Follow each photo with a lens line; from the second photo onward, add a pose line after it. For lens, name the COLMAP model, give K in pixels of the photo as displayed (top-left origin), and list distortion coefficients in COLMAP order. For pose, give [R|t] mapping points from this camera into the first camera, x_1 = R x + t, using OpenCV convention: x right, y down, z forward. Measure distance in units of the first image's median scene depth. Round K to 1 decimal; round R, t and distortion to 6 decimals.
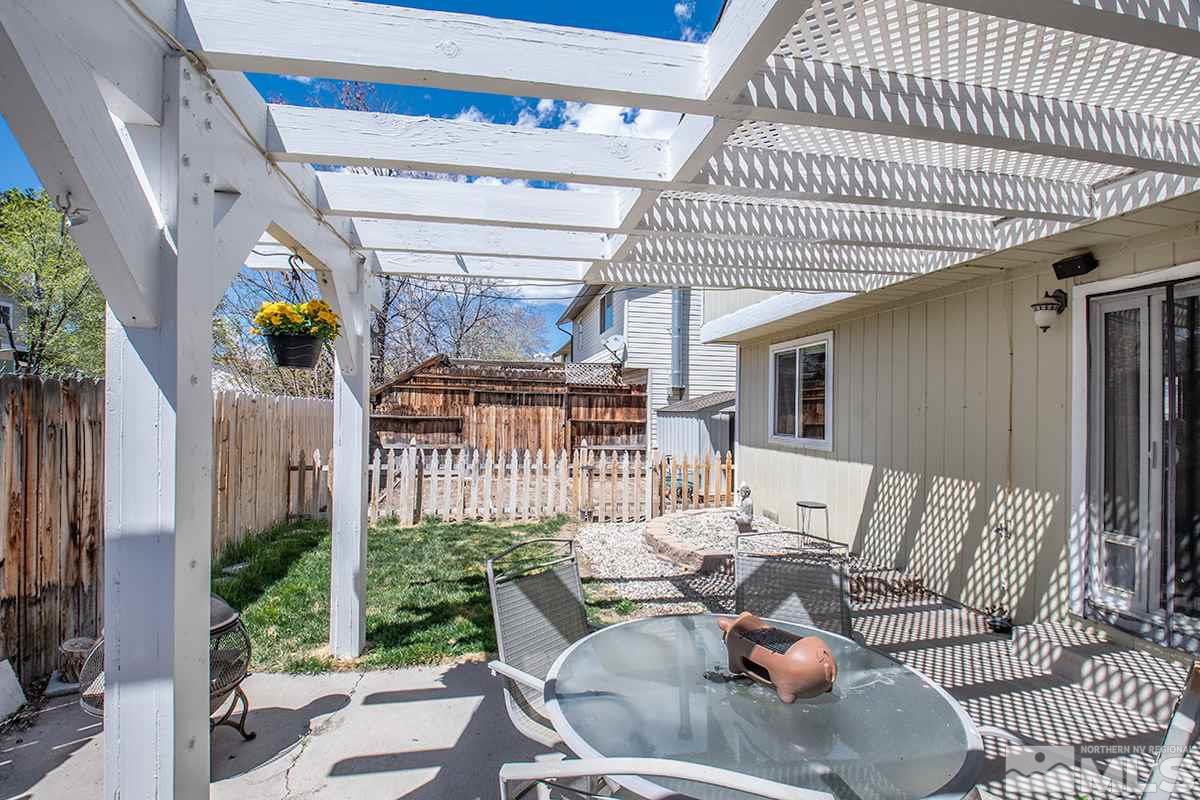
lens RADIAL K [[544.0, 0, 593.4], [0, 544.0, 405.4], [0, 0, 1]] dist [0.001297, -0.002462]
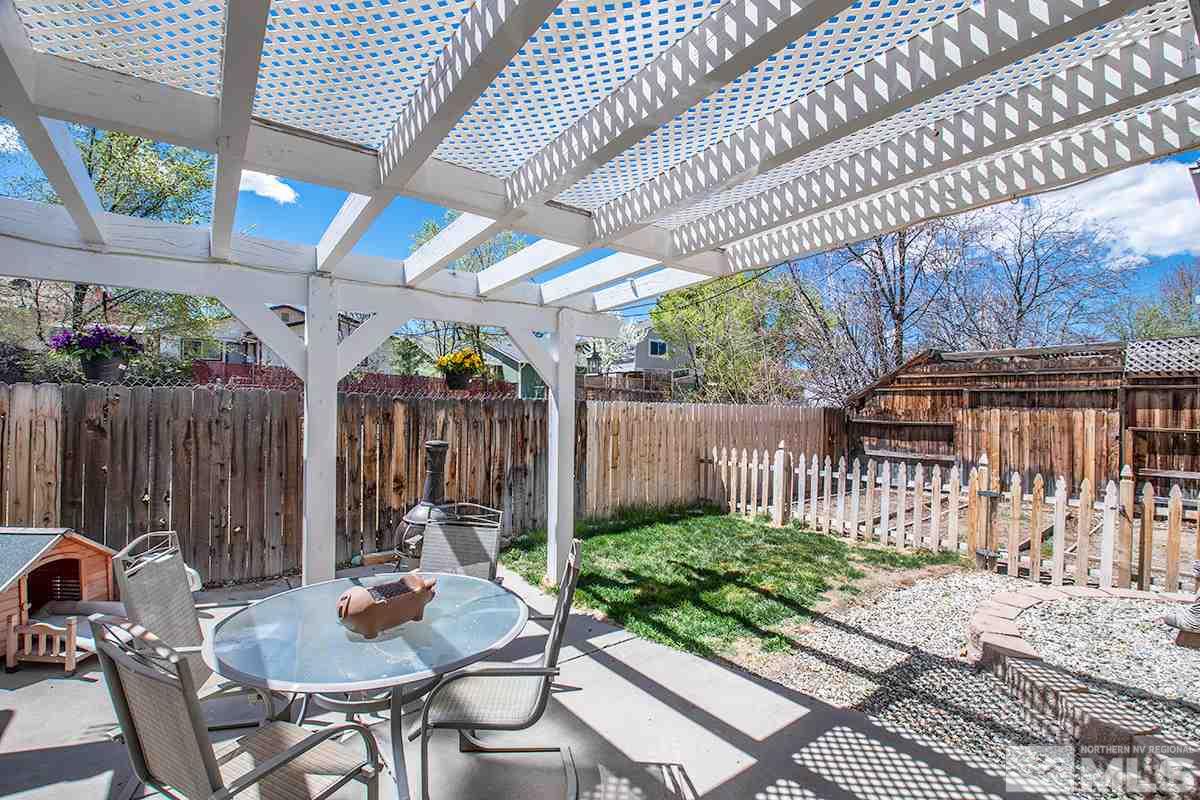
lens RADIAL K [[544.0, 0, 596.2], [0, 544.0, 409.1], [0, 0, 1]] dist [0.001297, -0.002462]
pose [[0.398705, -0.013340, -0.916982, 0.305135], [0.008810, 0.999904, -0.010715, 0.004563], [0.917037, -0.003806, 0.398785, 0.171257]]
